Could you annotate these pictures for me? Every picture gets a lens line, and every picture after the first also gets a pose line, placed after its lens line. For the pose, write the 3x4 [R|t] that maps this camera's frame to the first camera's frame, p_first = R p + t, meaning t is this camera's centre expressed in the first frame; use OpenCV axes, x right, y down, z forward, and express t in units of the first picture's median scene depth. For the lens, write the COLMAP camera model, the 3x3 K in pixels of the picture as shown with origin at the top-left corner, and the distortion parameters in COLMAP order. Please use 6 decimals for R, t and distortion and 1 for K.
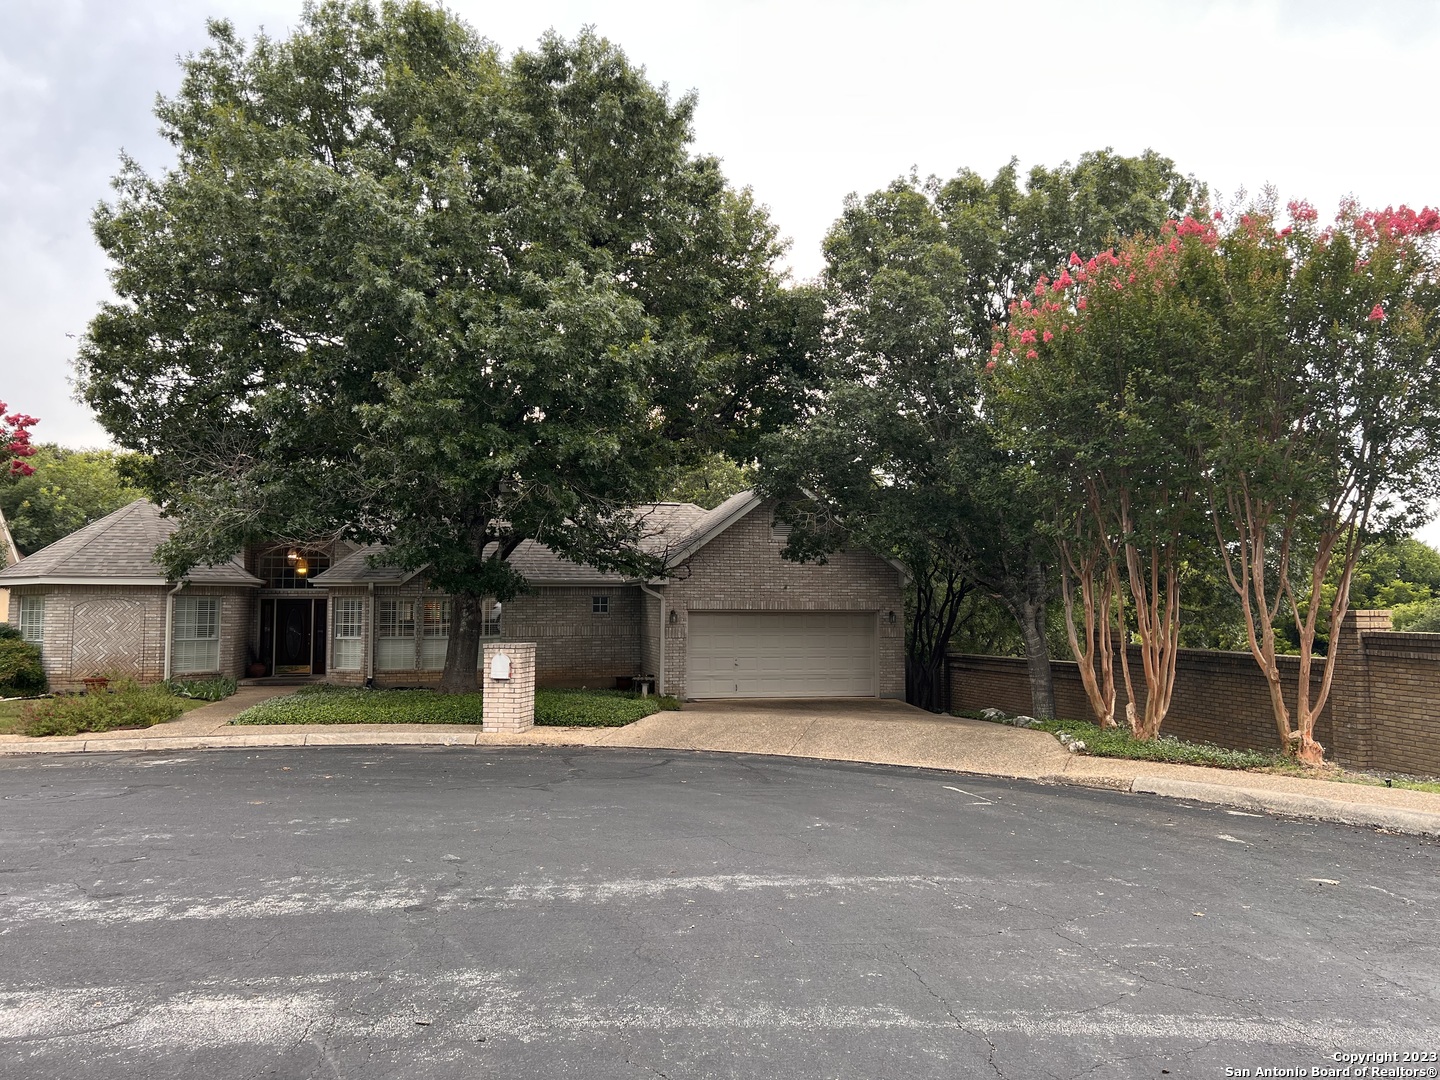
lens RADIAL K [[1082.1, 0, 720.0], [0, 1082.1, 541.8], [0, 0, 1]] dist [0.044396, -0.043402]
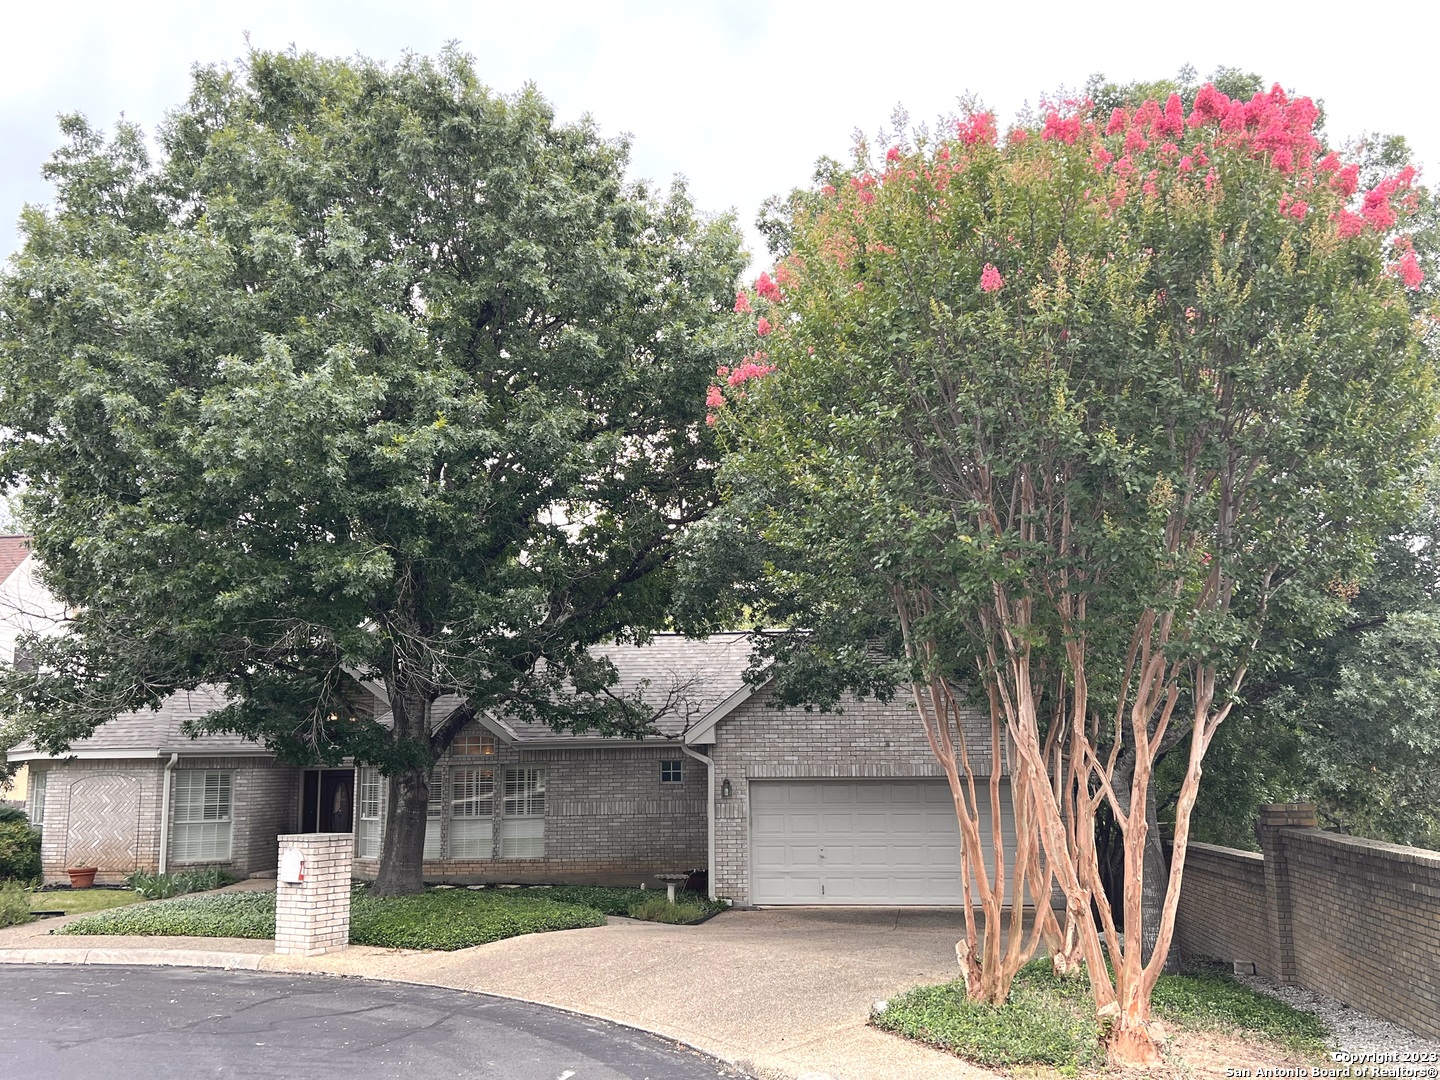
lens RADIAL K [[1406.1, 0, 719.2], [0, 1406.1, 539.4], [0, 0, 1]] dist [0.013528, 0.000000]
pose [[0.937176, -0.071646, -0.341420, 0.285454], [0.038144, 0.993860, -0.103858, 0.001204], [0.346765, 0.084310, 0.934155, 0.107296]]
